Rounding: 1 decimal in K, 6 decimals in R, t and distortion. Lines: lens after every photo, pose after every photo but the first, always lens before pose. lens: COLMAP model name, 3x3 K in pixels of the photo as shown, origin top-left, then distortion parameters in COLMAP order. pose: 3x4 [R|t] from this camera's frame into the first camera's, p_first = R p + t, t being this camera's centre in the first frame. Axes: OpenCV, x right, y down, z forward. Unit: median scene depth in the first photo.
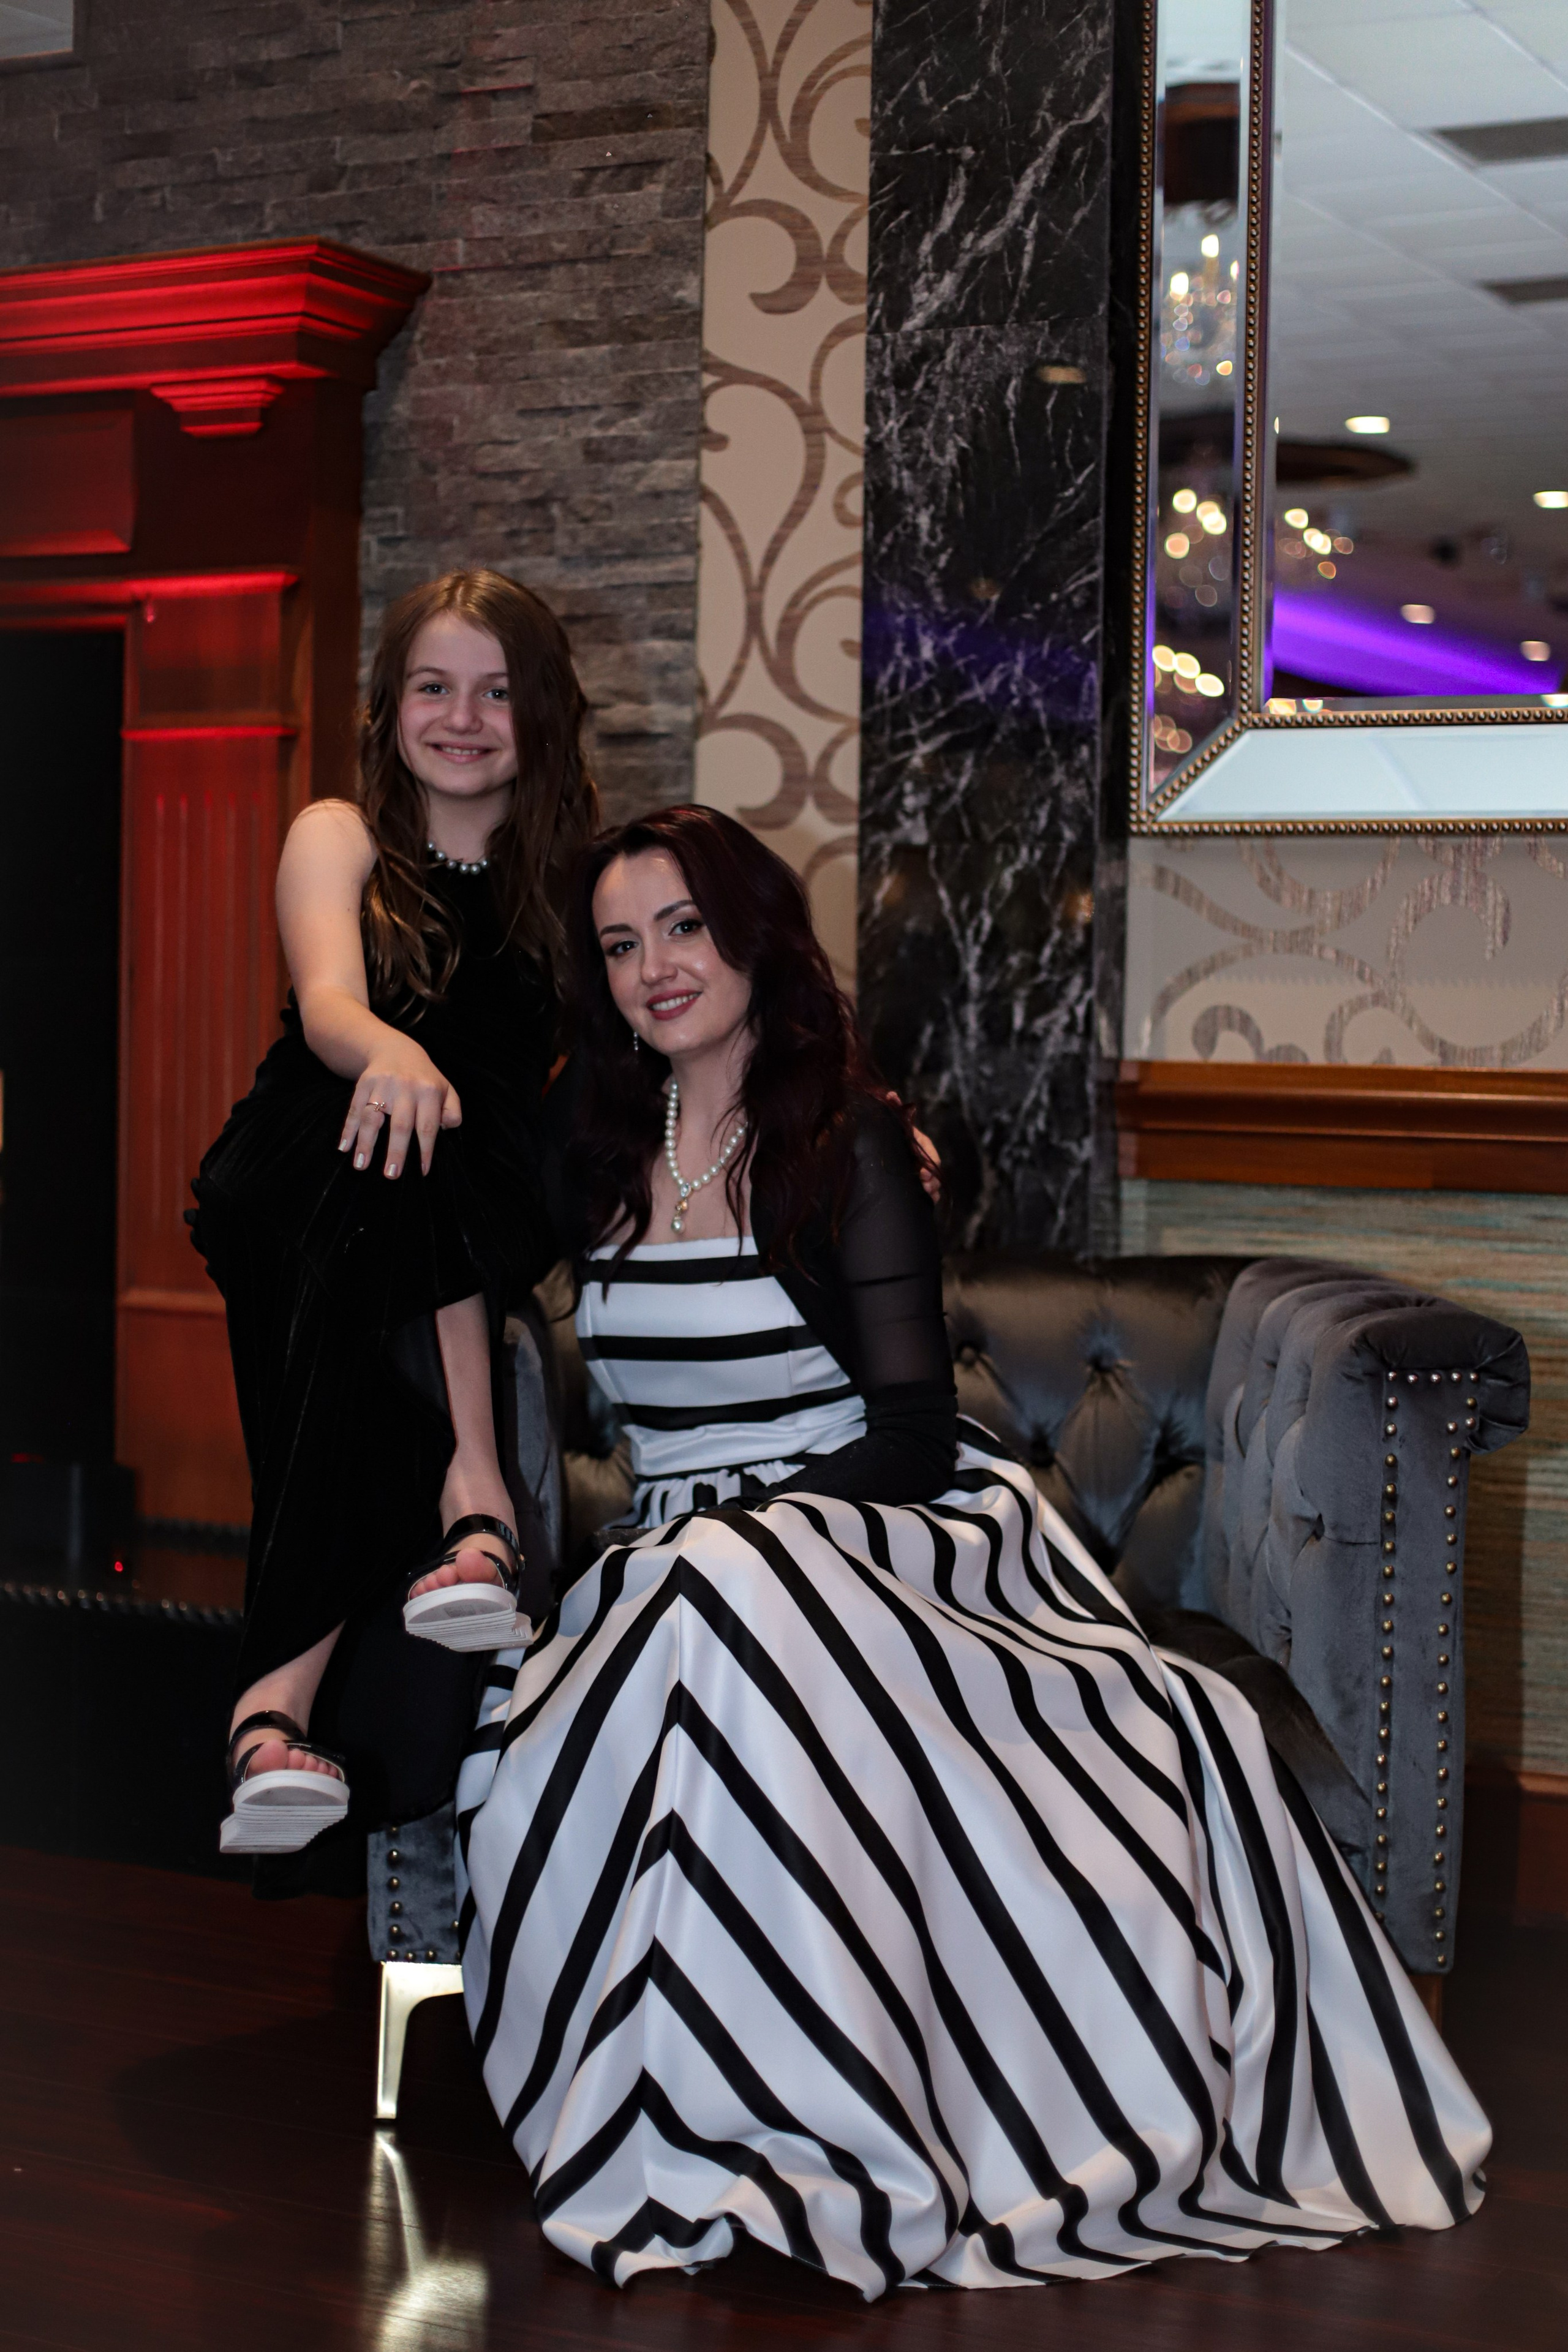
lens RADIAL K [[3668.9, 0, 868.2], [0, 3668.9, 1205.9], [0, 0, 1]] dist [-0.059913, 0.000000]
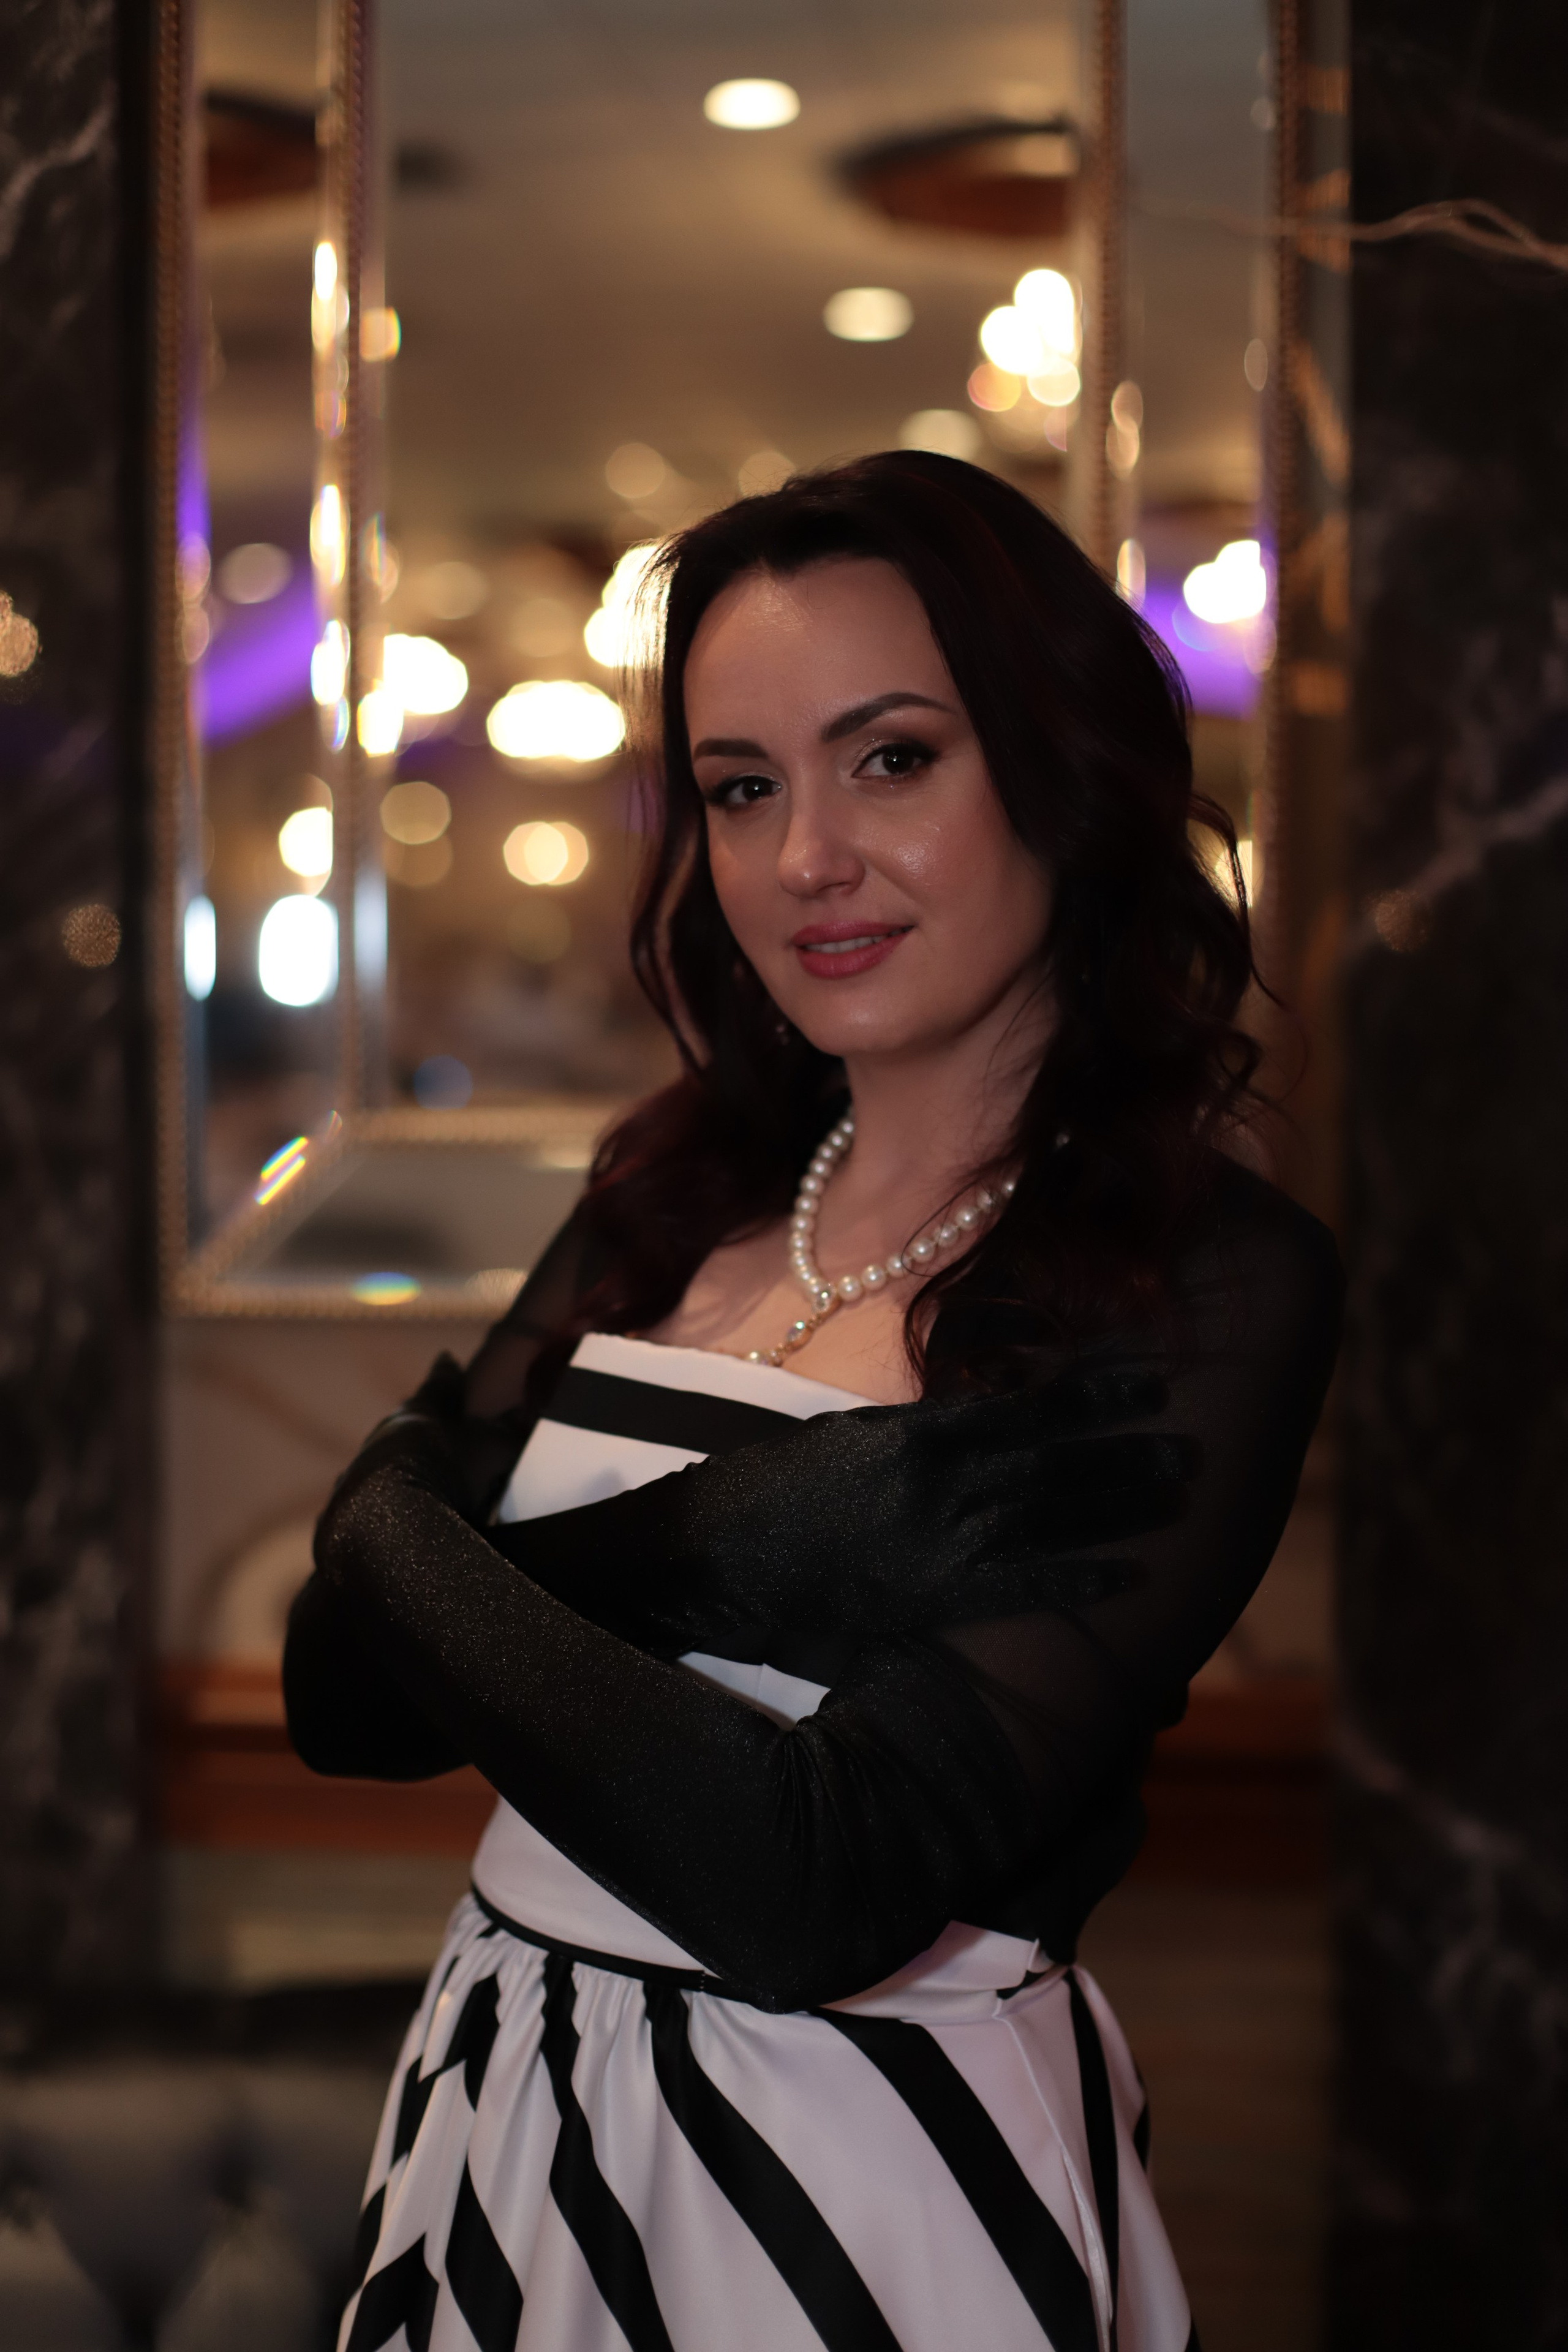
lens RADIAL K [[3482.7, 0, 771.9], [0, 3482.7, 1145.0], [0, 0, 1]] dist [-0.048265, 0.000000]
pose [[0.943613, -0.033491, 0.329353, -0.025802], [0.029673, 0.999422, 0.016612, -0.135618], [-0.329719, -0.005903, 0.944061, 0.405564]]
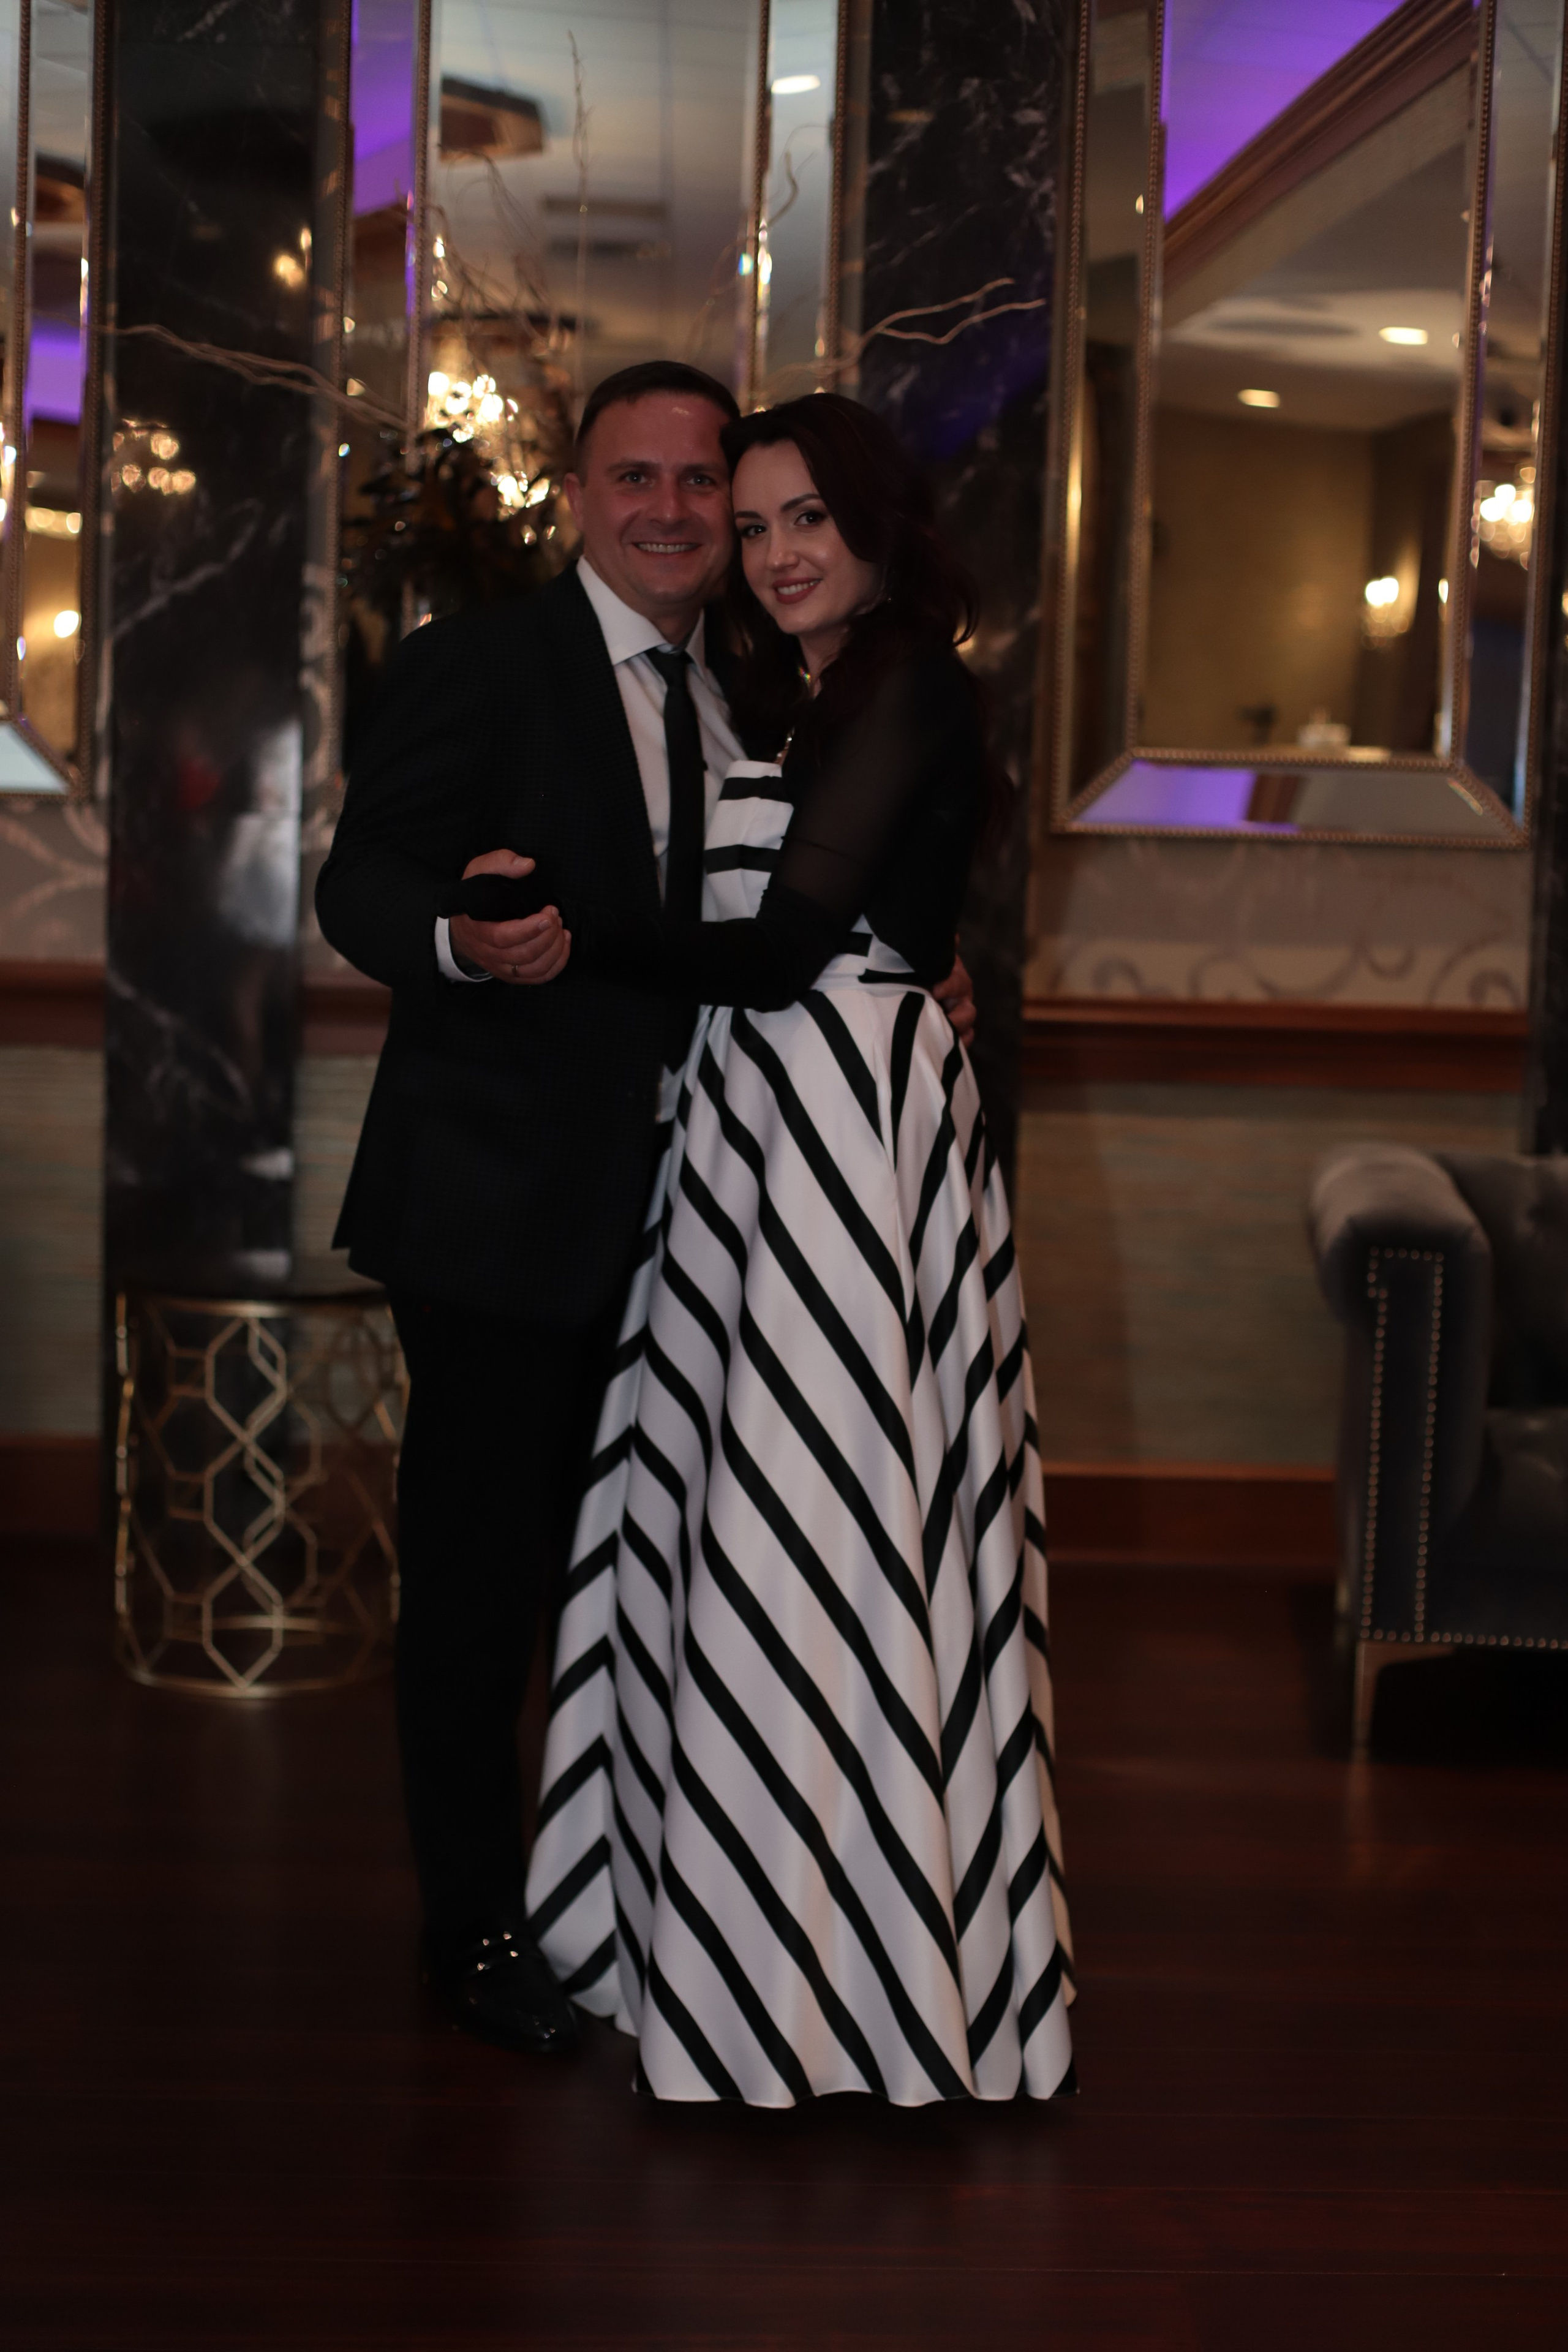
lens RADIAL K [[3482.7, 0, 796.2], [0, 3482.7, 1180.9], [0, 0, 1]] dist [-0.048265, 0.000000]
pose [[0.878927, -0.040634, 0.475222, -0.157274], [0.002881, 0.996798, 0.079903, -0.055045], [-0.476947, -0.068860, 0.876230, -0.375486]]
